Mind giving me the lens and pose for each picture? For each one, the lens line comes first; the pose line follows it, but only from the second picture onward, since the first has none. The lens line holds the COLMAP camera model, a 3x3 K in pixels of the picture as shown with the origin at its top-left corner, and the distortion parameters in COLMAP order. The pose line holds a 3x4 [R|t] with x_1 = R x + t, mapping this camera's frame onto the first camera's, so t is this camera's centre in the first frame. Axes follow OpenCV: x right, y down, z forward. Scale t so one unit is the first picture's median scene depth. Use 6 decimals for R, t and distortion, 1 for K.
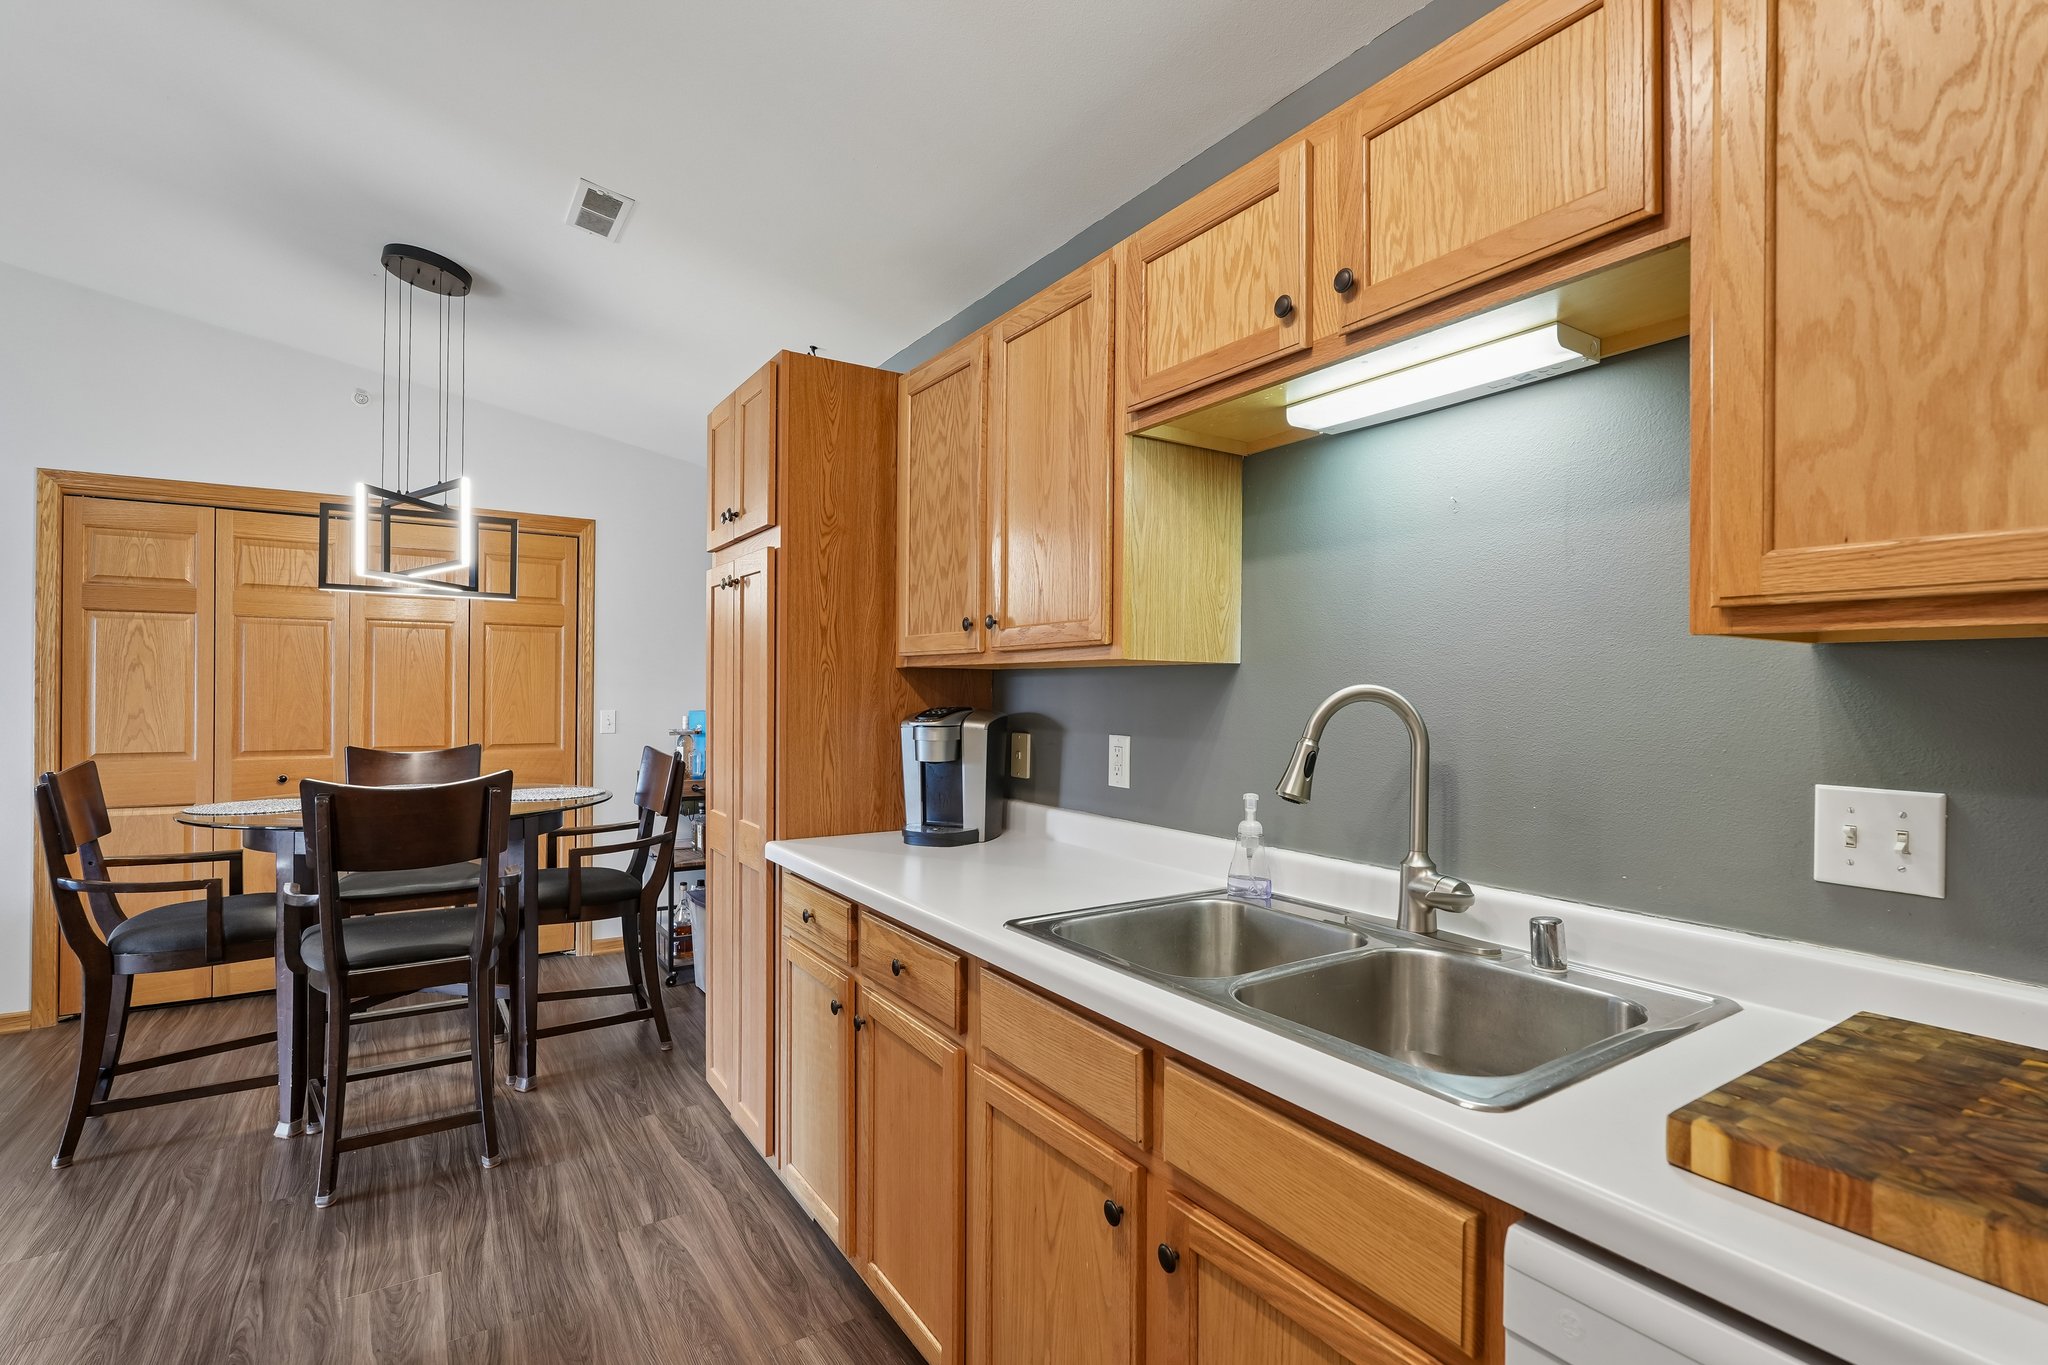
lens RADIAL K [[966.0, 0, 1027.1], [0, 966.0, 687.0], [0, 0, 1]] dist [-0.002105, 0.000336]
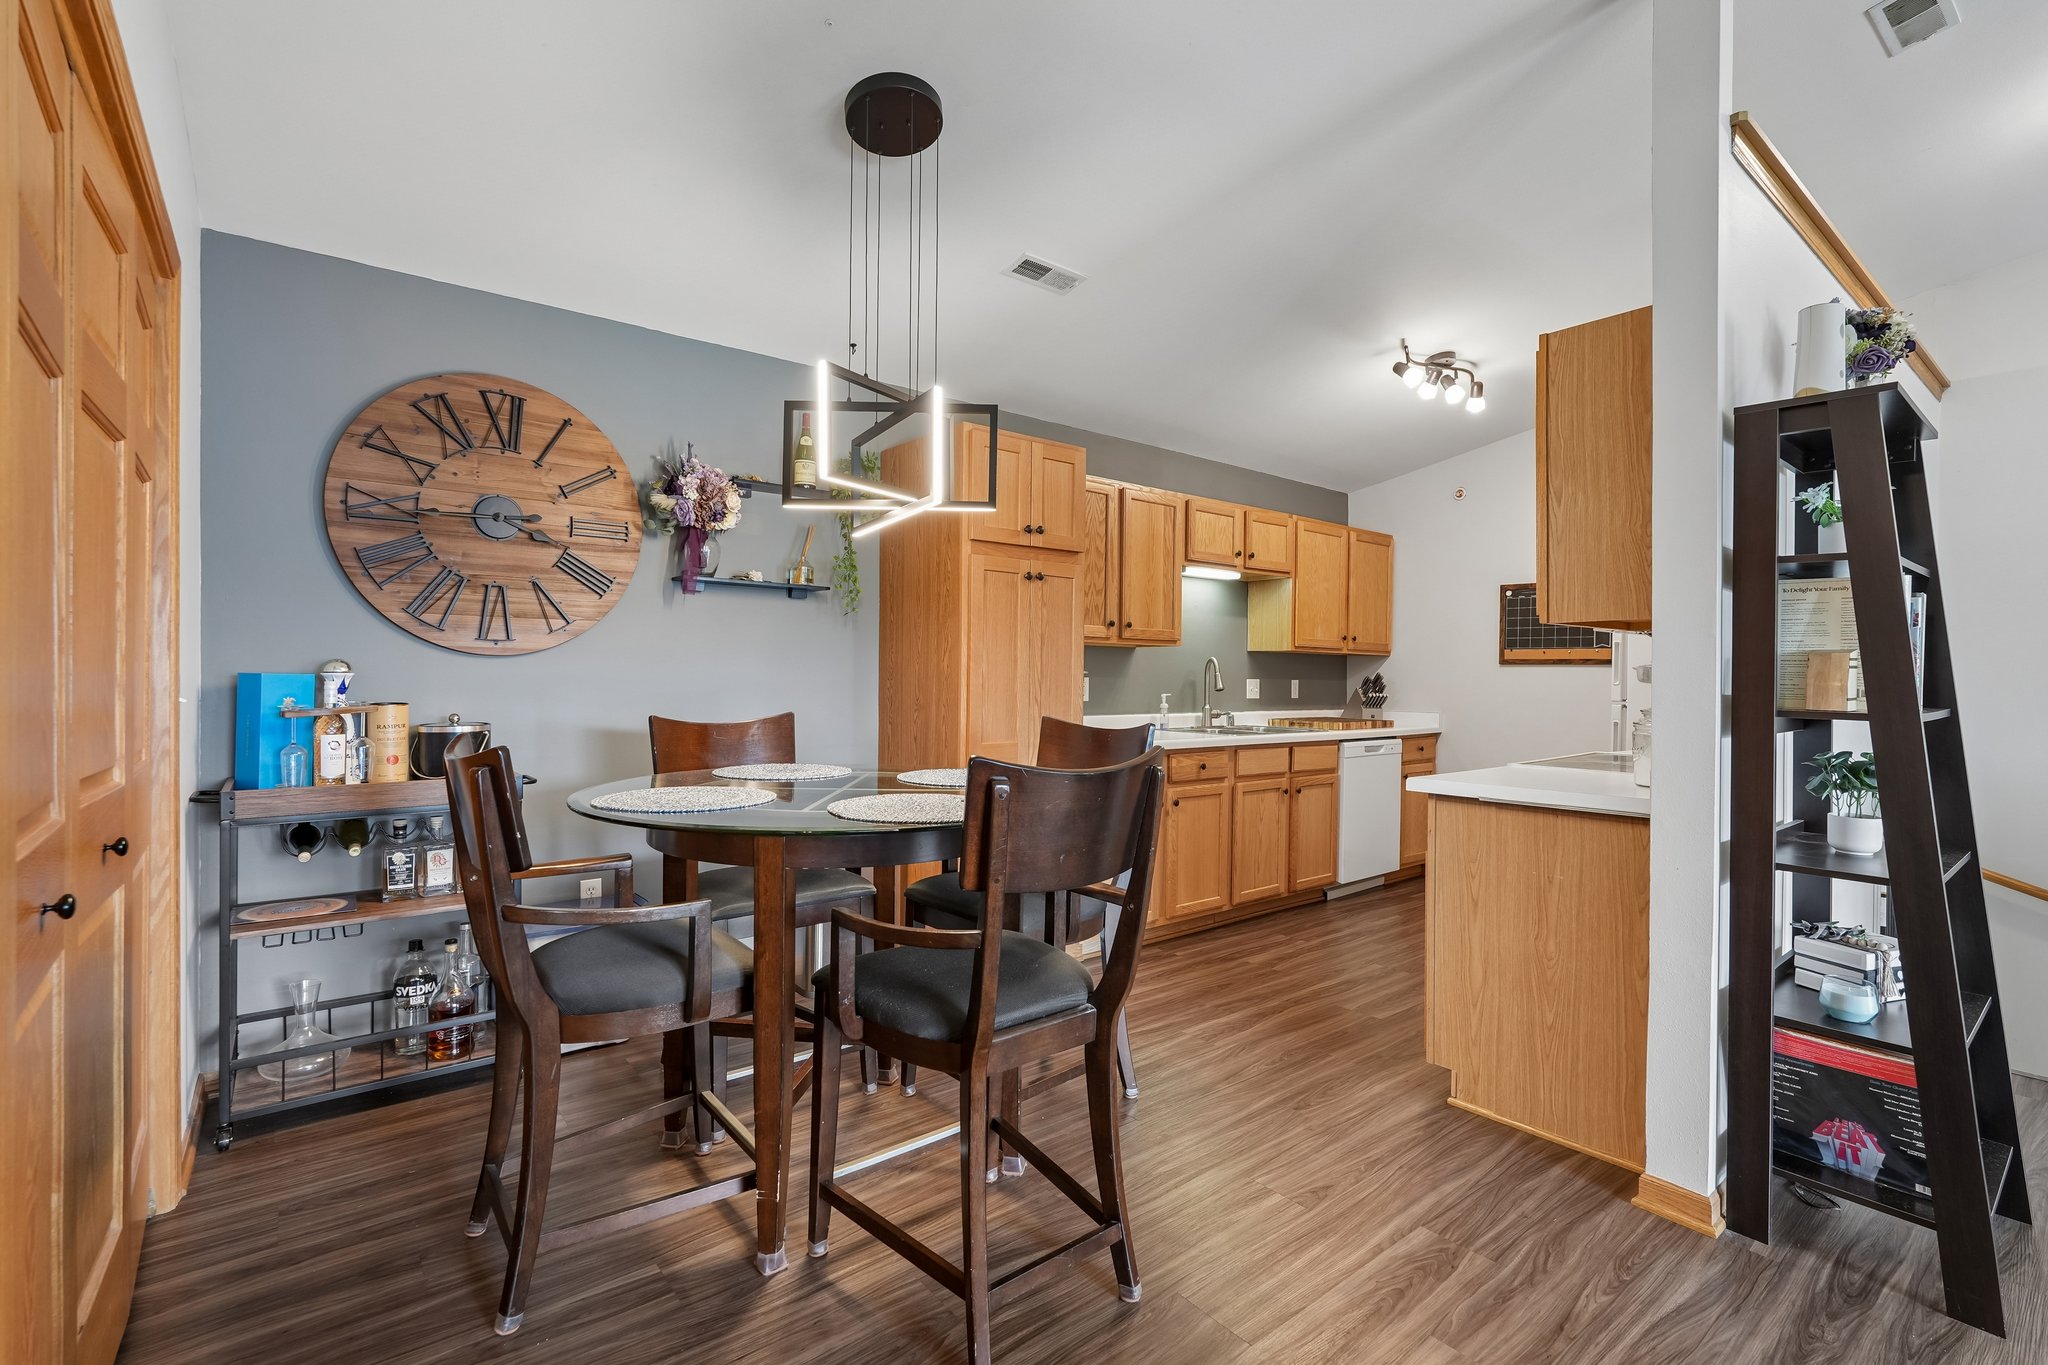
lens RADIAL K [[914.0, 0, 1023.2], [0, 914.0, 680.8], [0, 0, 1]] dist [-0.011944, 0.007067]
pose [[-0.095426, -0.010714, 0.995379, -1.999355], [-0.011298, 0.999889, 0.009679, 0.039223], [-0.995372, -0.010322, -0.095536, 1.381569]]
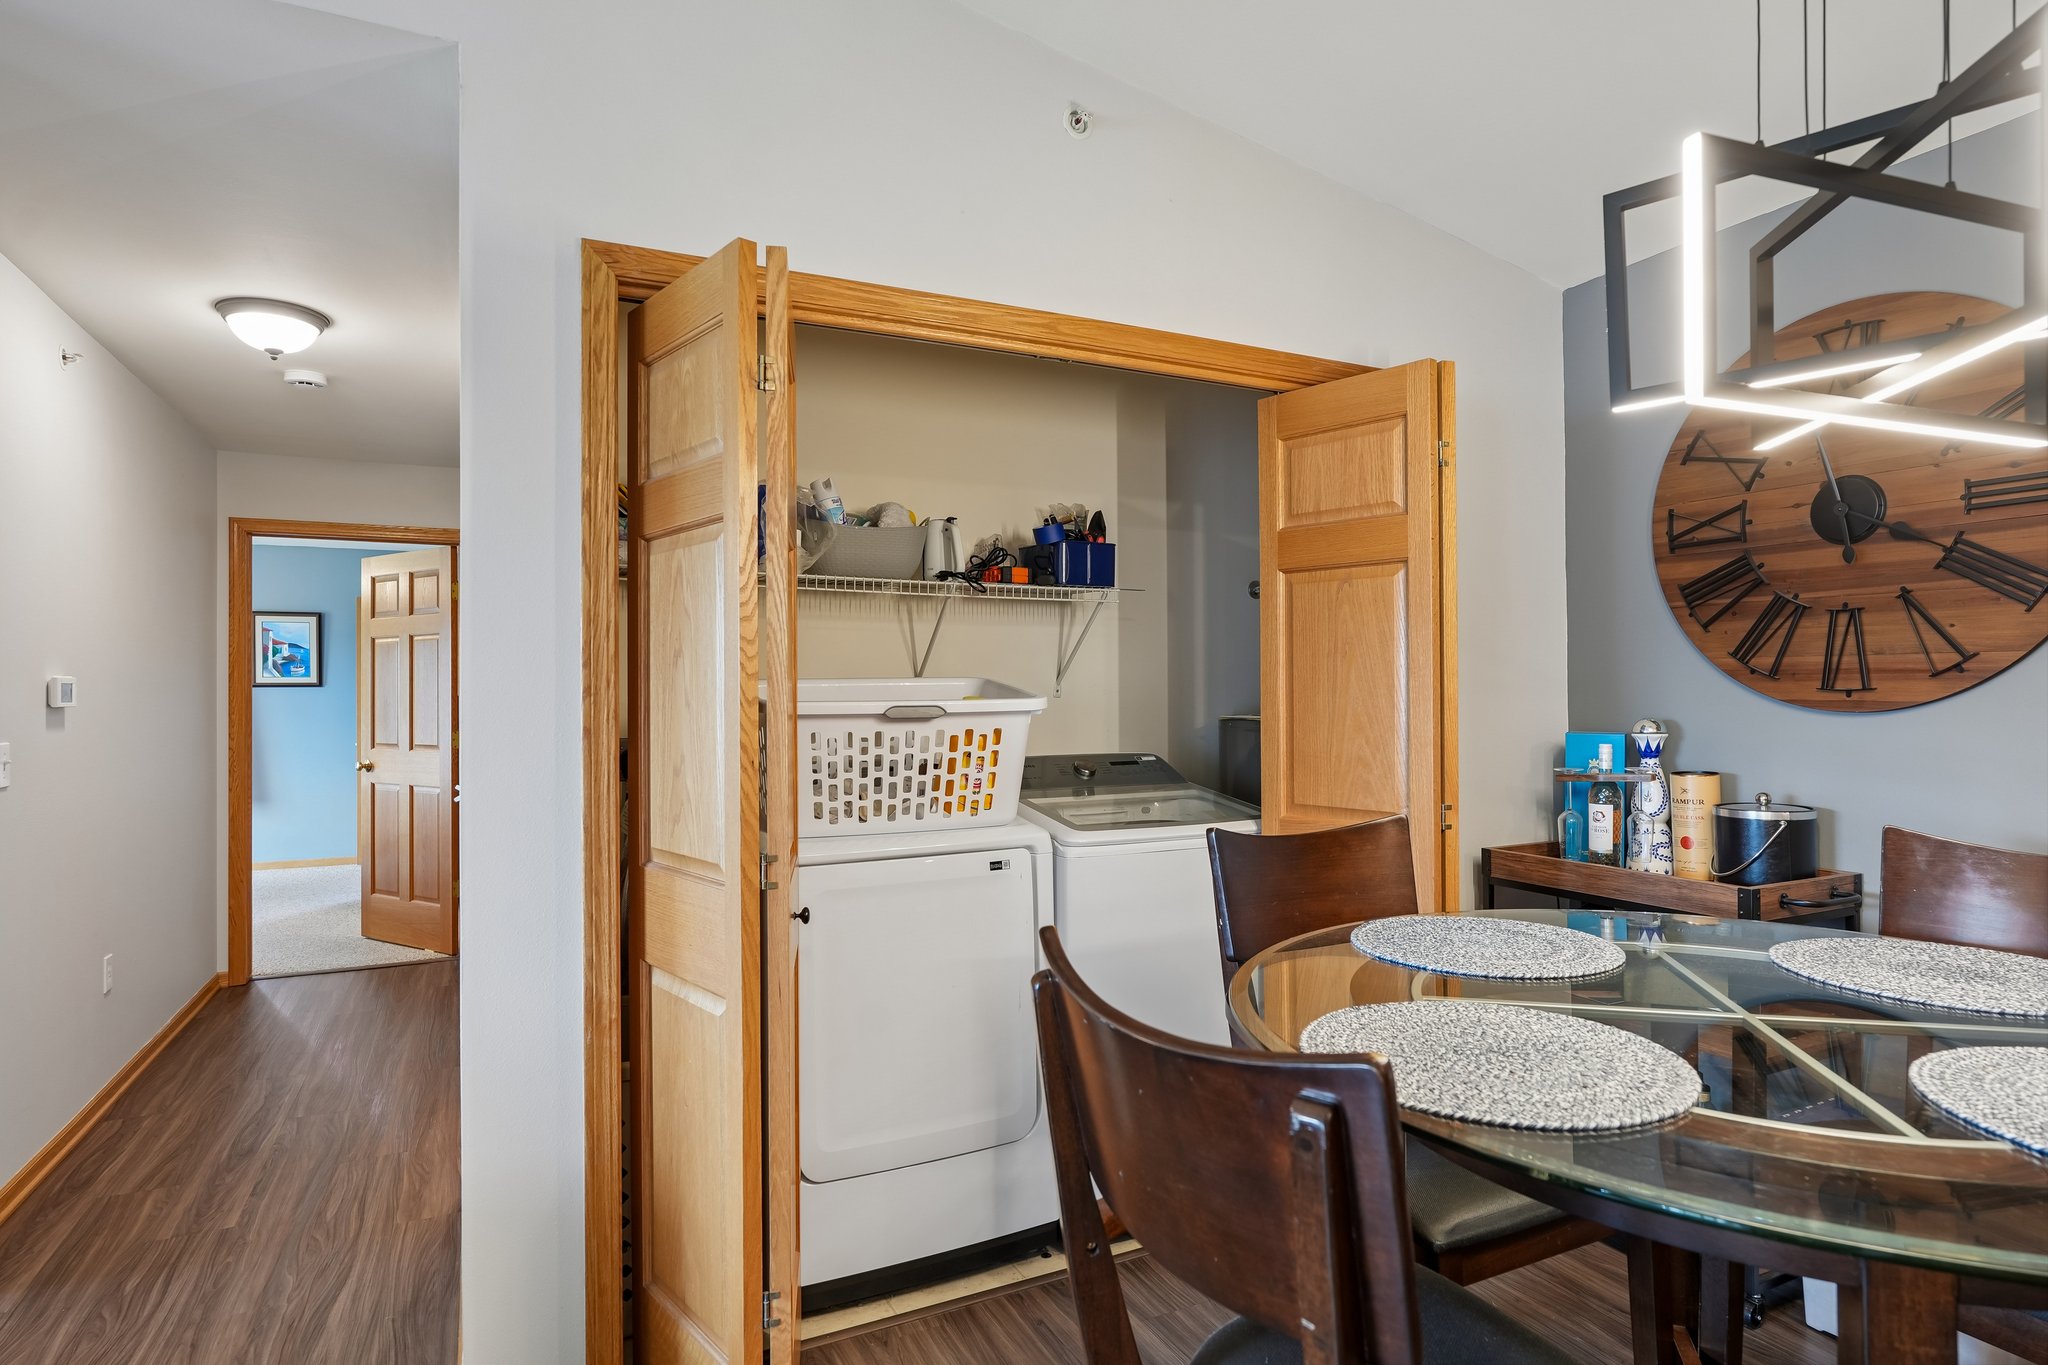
lens RADIAL K [[1086.2, 0, 1023.8], [0, 1086.2, 671.8], [0, 0, 1]] dist [-0.012195, -0.000367]
pose [[0.991545, -0.011965, -0.129207, -1.266036], [0.010799, 0.999894, -0.009719, -0.015804], [0.129310, 0.008242, 0.991570, 0.849536]]
